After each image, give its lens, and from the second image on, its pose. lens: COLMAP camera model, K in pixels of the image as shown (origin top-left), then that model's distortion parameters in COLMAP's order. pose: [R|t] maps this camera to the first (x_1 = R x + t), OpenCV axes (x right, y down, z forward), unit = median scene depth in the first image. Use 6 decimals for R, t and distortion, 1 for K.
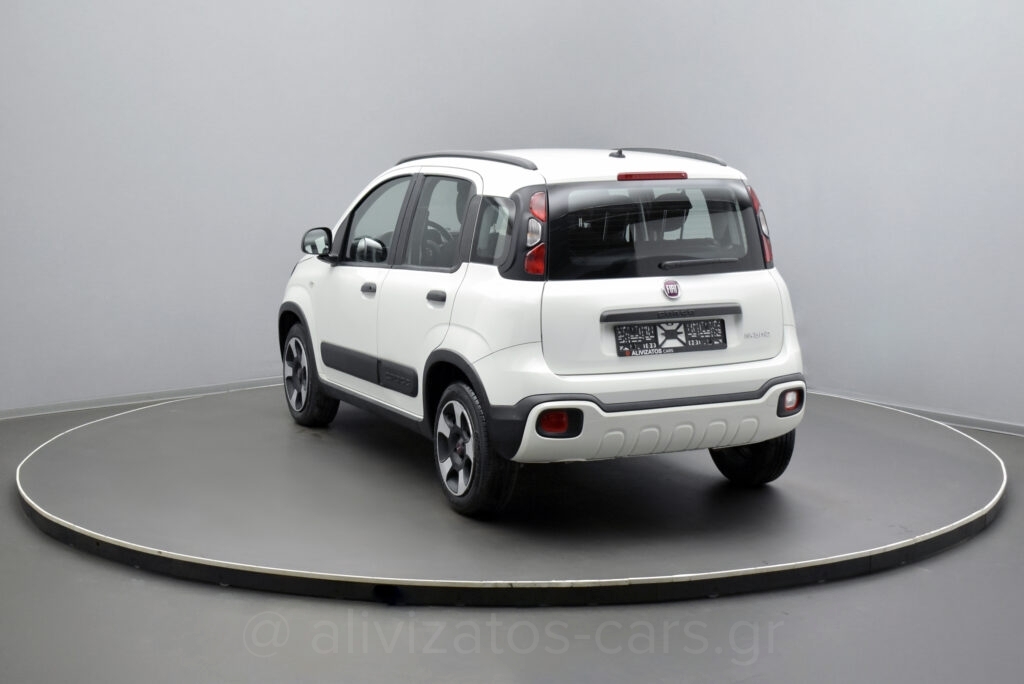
lens RADIAL K [[1684.2, 0, 512.0], [0, 1684.2, 342.0], [0, 0, 1]] dist [0.008742, -0.006863]
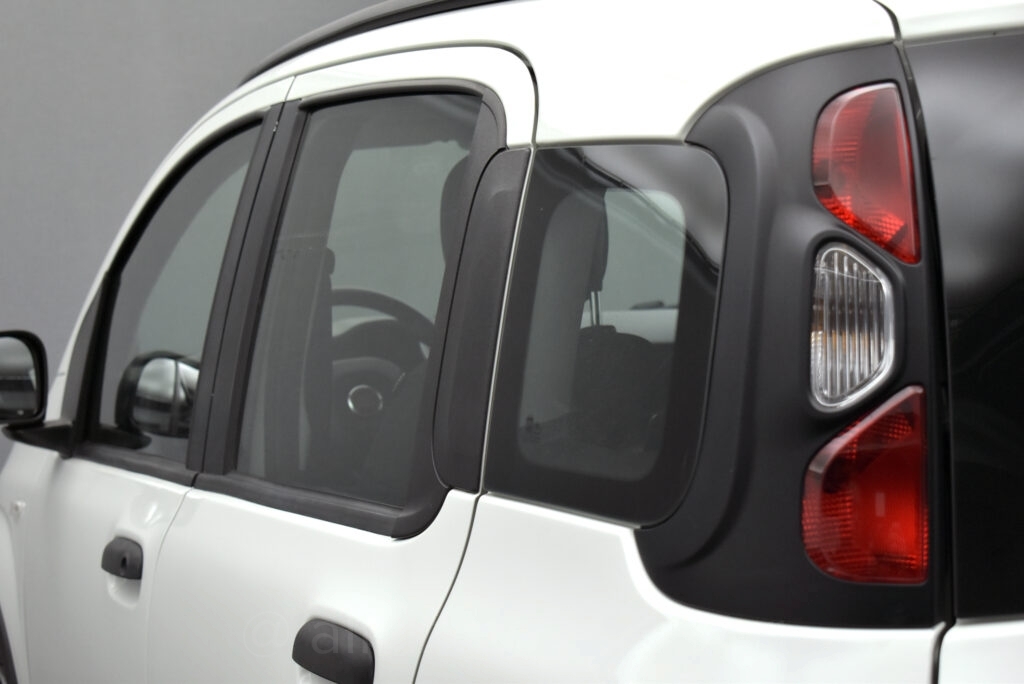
lens RADIAL K [[2125.9, 0, 512.0], [0, 2125.9, 342.0], [0, 0, 1]] dist [-0.007870, -0.019743]
pose [[0.998062, -0.043951, -0.044060, -0.010364], [0.041644, 0.997779, -0.051982, -0.051519], [0.046247, 0.050047, 0.997676, 0.755375]]
